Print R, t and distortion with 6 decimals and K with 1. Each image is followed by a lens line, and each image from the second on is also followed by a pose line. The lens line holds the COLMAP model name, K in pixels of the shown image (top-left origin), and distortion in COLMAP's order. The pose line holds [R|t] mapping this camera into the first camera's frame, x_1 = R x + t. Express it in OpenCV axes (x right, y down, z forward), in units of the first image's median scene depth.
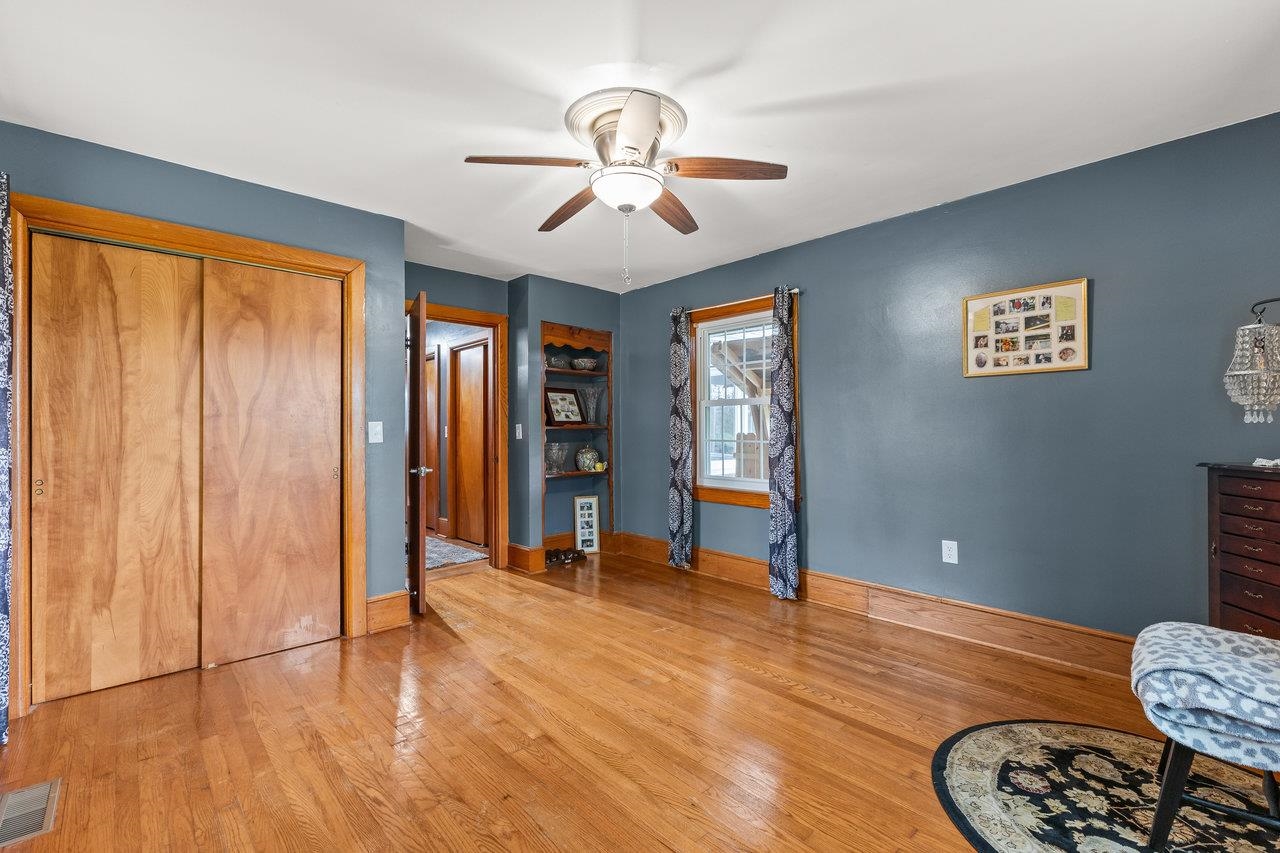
lens RADIAL K [[545.7, 0, 642.1], [0, 545.7, 423.4], [0, 0, 1]] dist [0.009067, -0.002700]
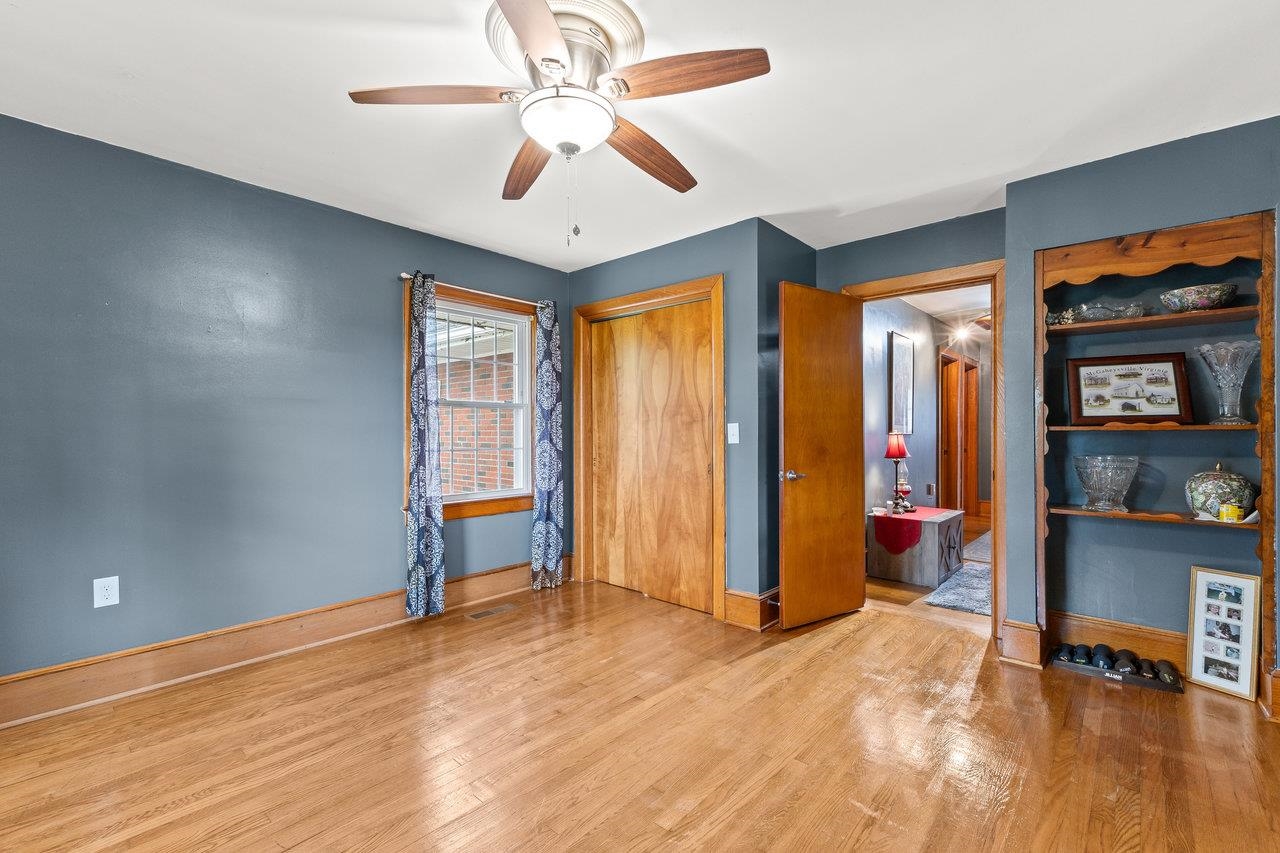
lens RADIAL K [[545.7, 0, 643.1], [0, 545.7, 435.9], [0, 0, 1]] dist [0.009067, -0.002700]
pose [[0.093978, 0.009943, -0.995525, 0.348552], [0.008954, 0.999901, 0.010832, 0.005072], [0.995534, -0.009931, 0.093880, 0.476152]]
